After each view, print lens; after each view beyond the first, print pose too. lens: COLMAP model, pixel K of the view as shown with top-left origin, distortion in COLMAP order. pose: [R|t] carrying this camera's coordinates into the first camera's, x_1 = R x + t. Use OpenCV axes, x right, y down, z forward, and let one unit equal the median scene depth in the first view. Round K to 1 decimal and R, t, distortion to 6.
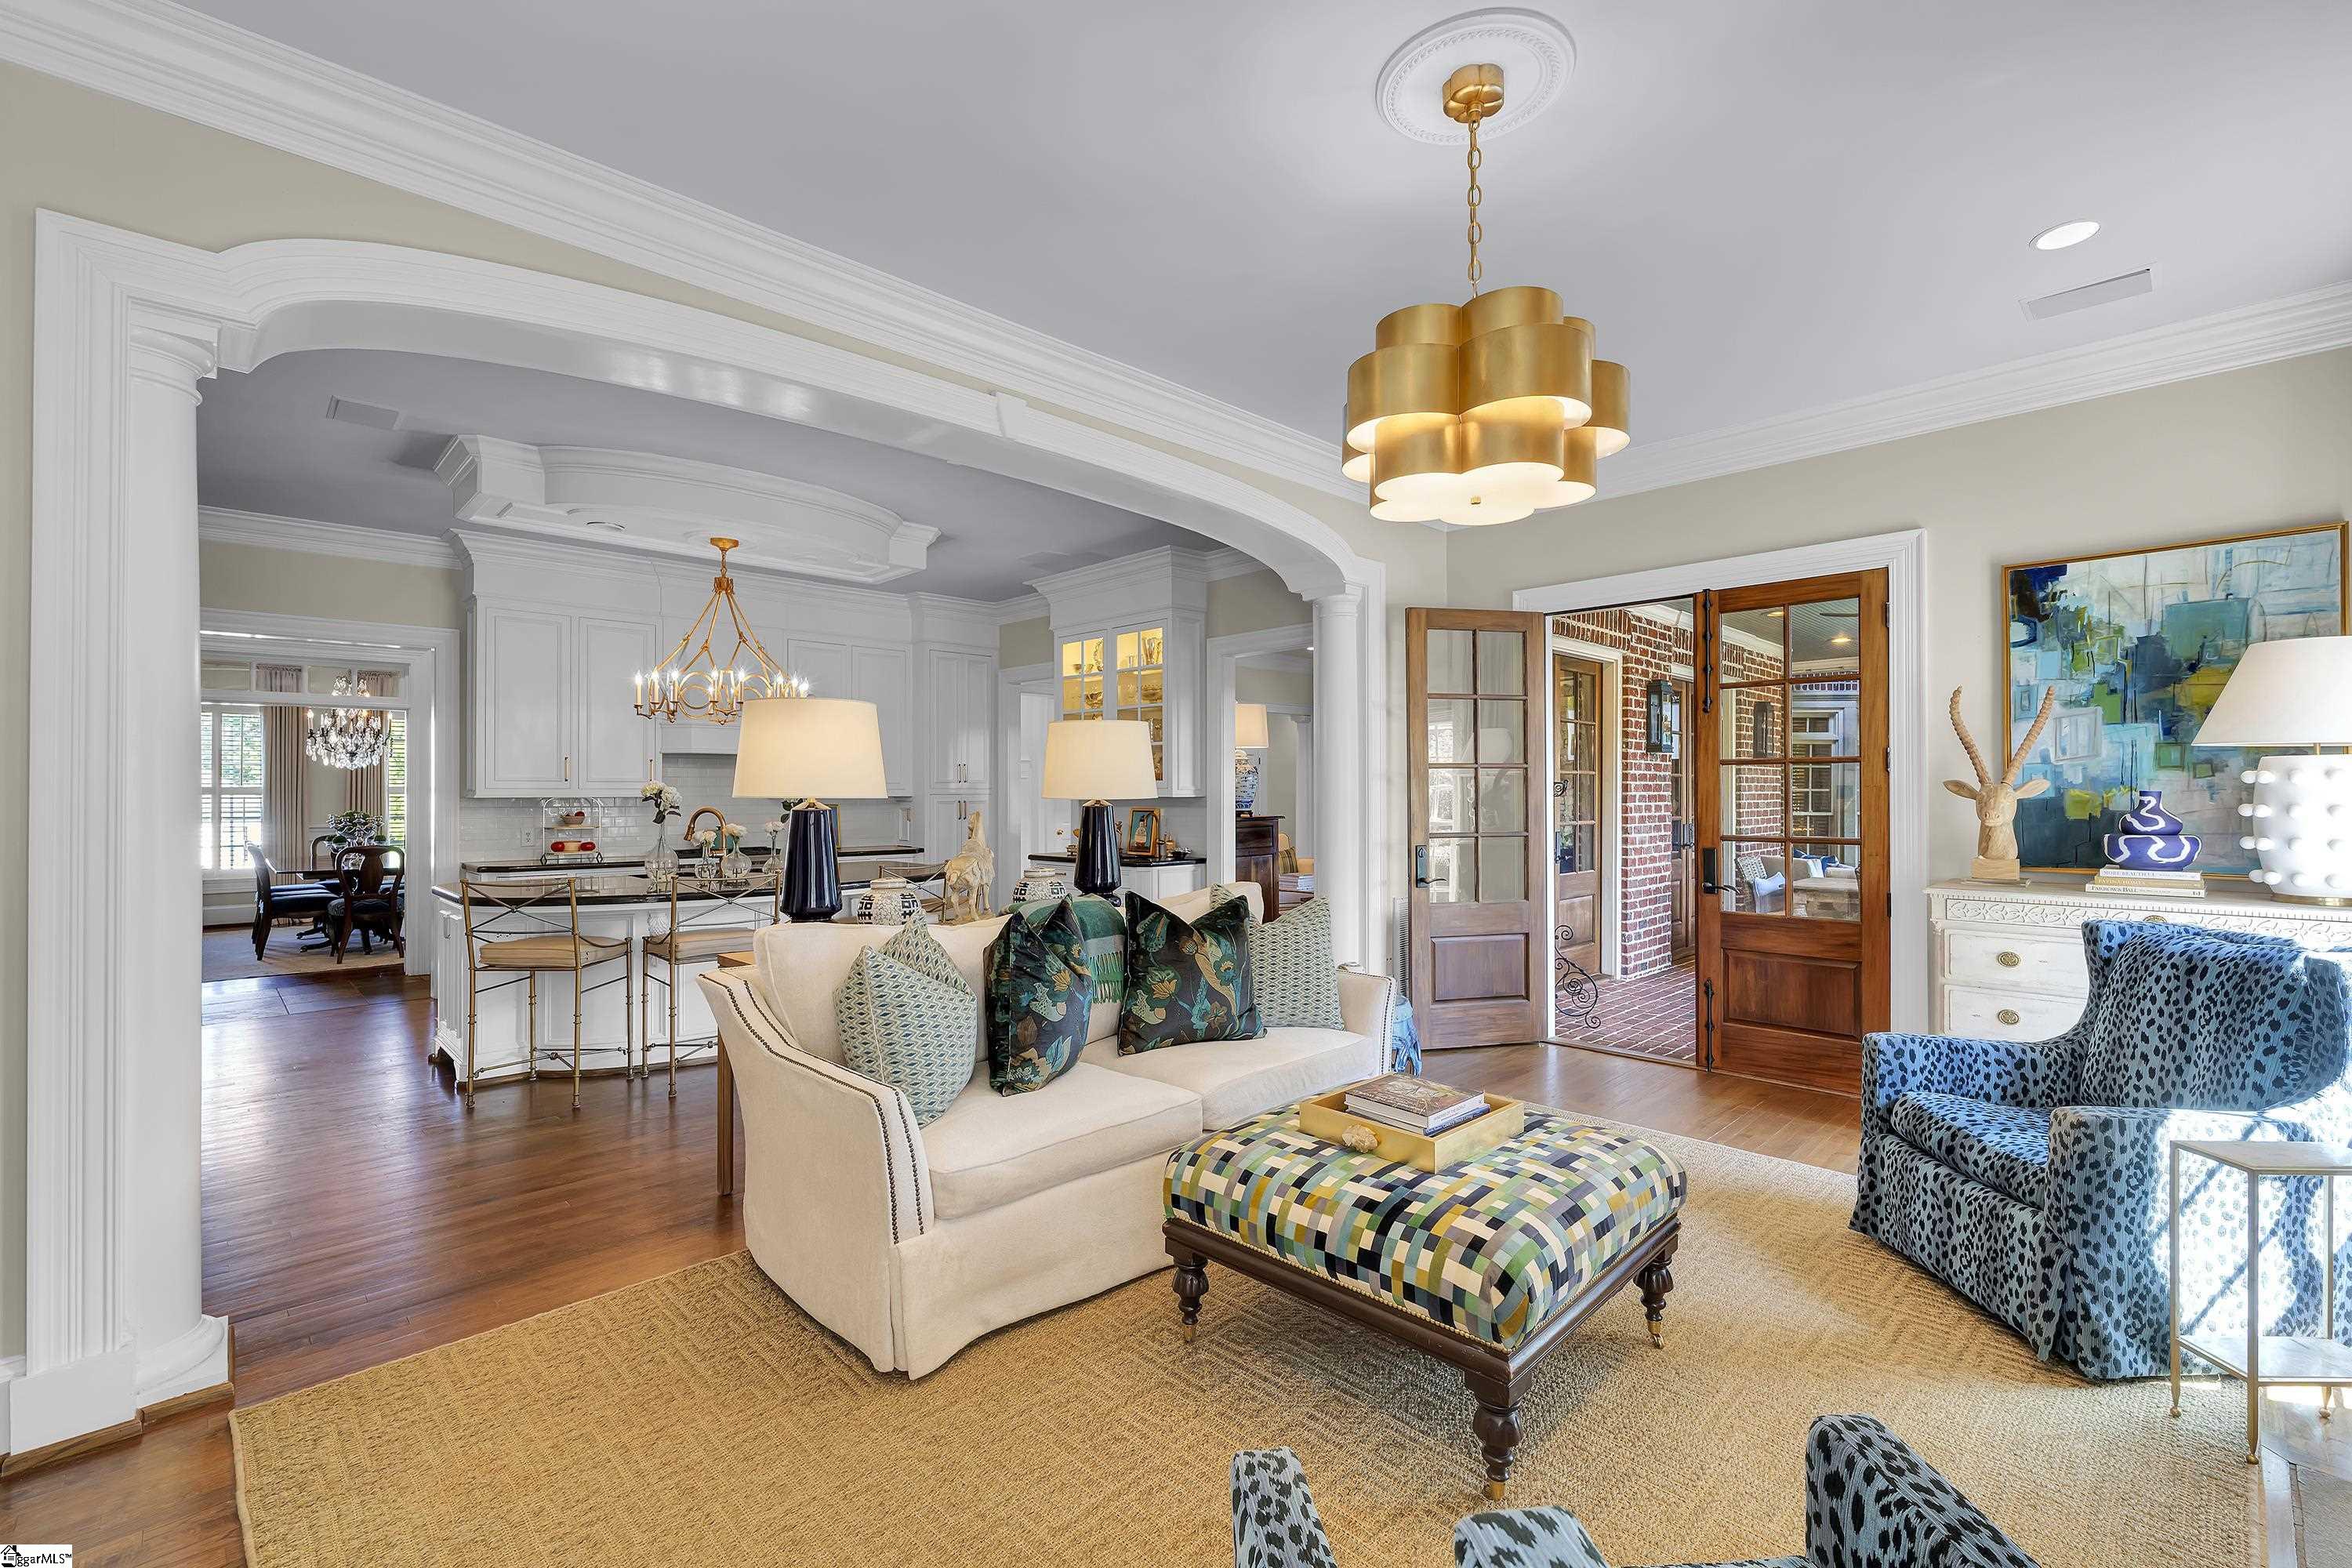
lens RADIAL K [[1022.4, 0, 1170.3], [0, 1022.4, 784.2], [0, 0, 1]] dist [-0.008739, 0.001463]
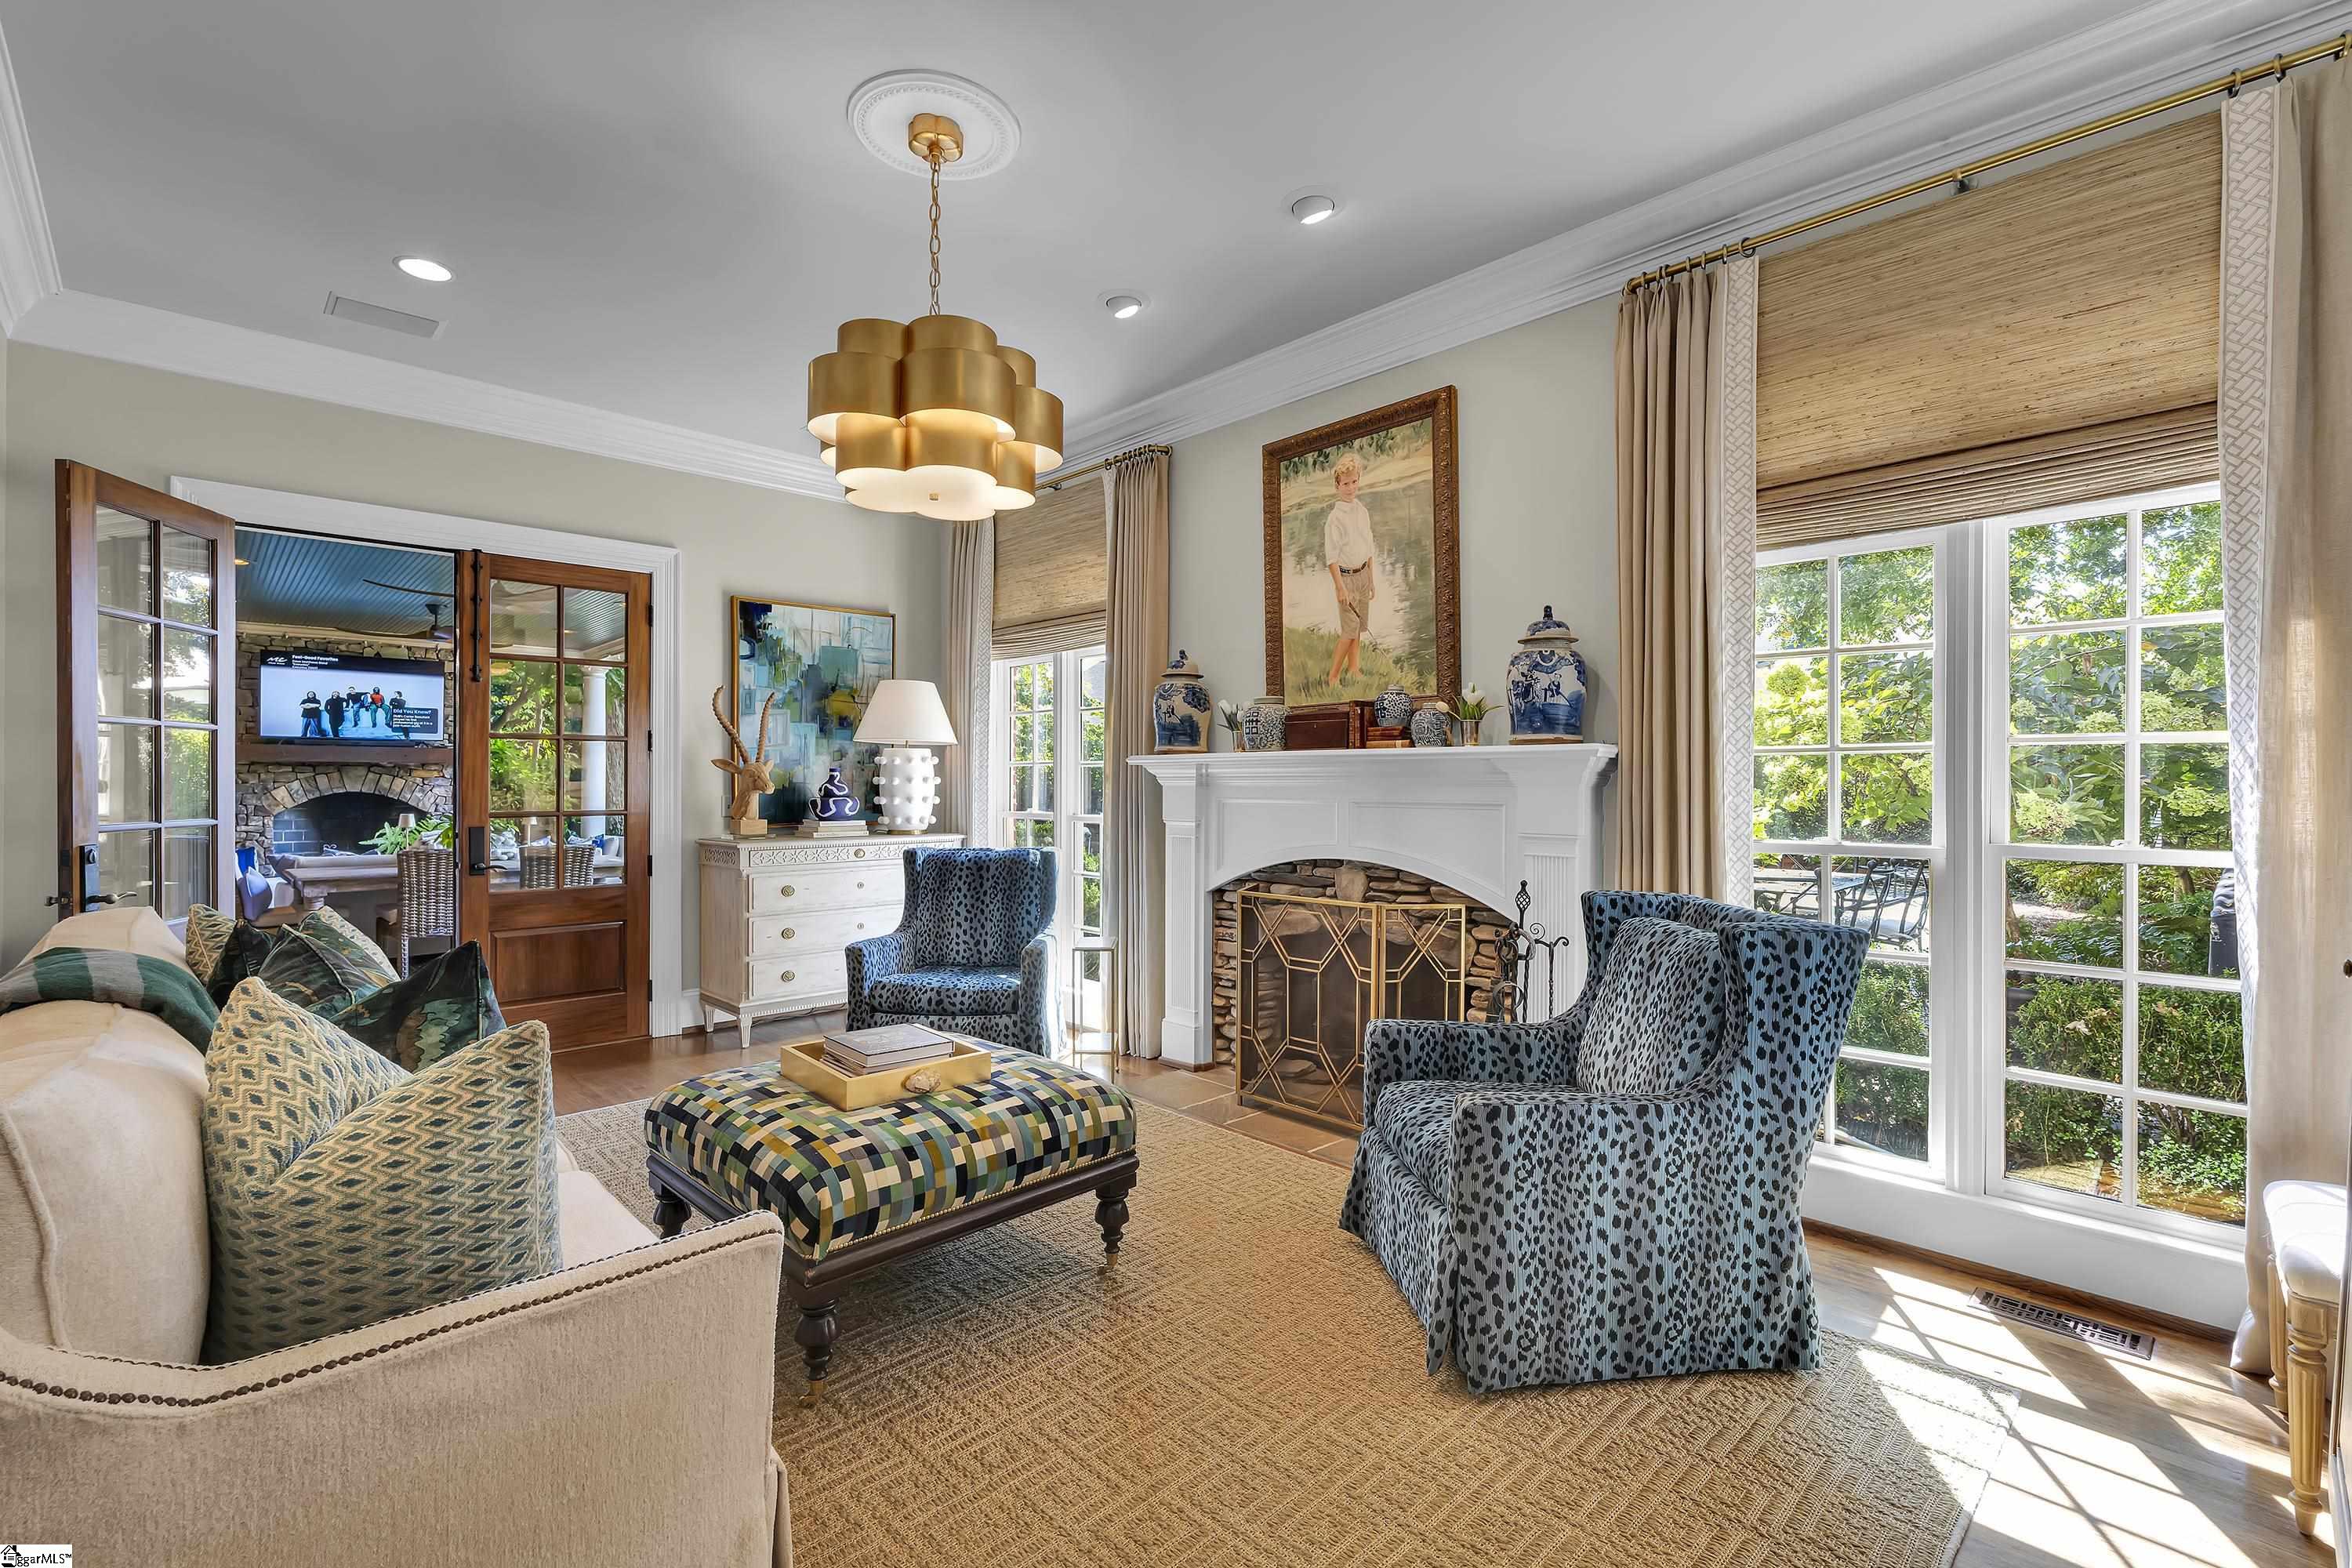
lens RADIAL K [[1022.4, 0, 1188.4], [0, 1022.4, 786.0], [0, 0, 1]] dist [-0.008739, 0.001463]
pose [[0.000595, -0.001081, 0.999999, -0.313115], [-0.005359, 0.999985, 0.001085, 0.015851], [-0.999985, -0.005360, 0.000589, 0.269118]]
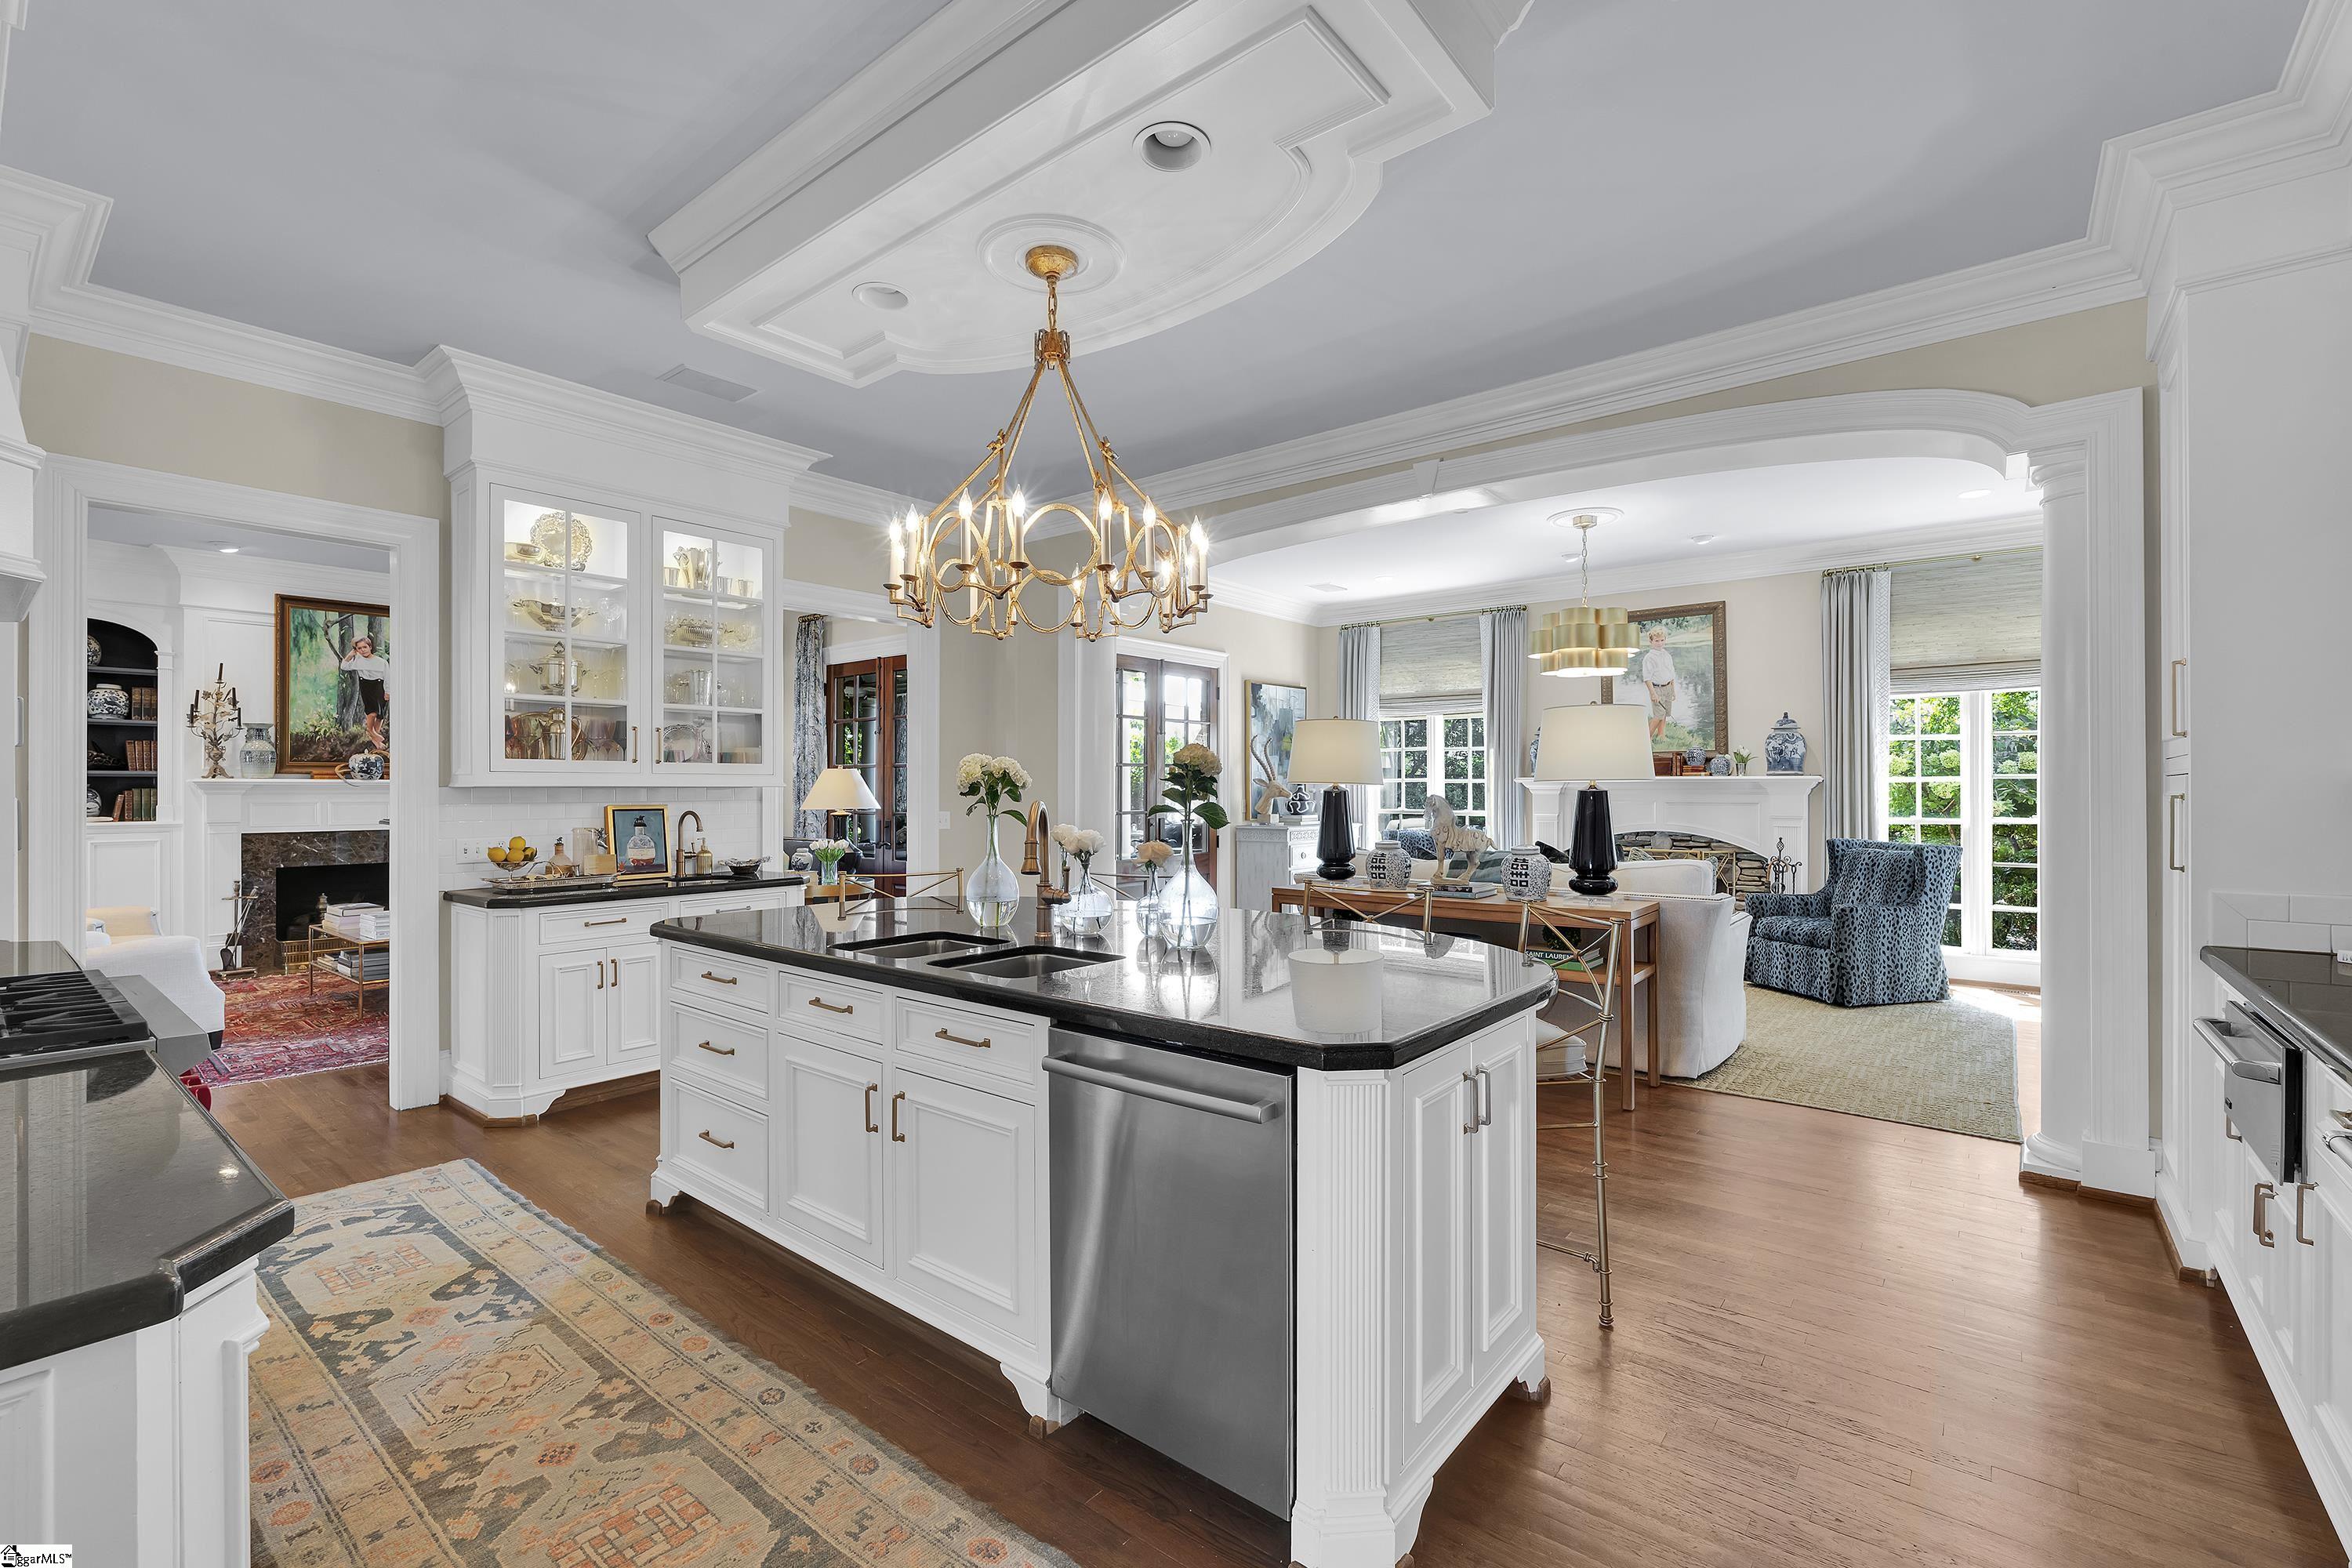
lens RADIAL K [[1022.4, 0, 1176.5], [0, 1022.4, 786.6], [0, 0, 1]] dist [-0.008739, 0.001463]
pose [[-0.119699, 0.004996, 0.992798, -0.851048], [-0.004607, 0.999974, -0.005587, 0.016321], [-0.992799, -0.005243, -0.119673, 0.910433]]
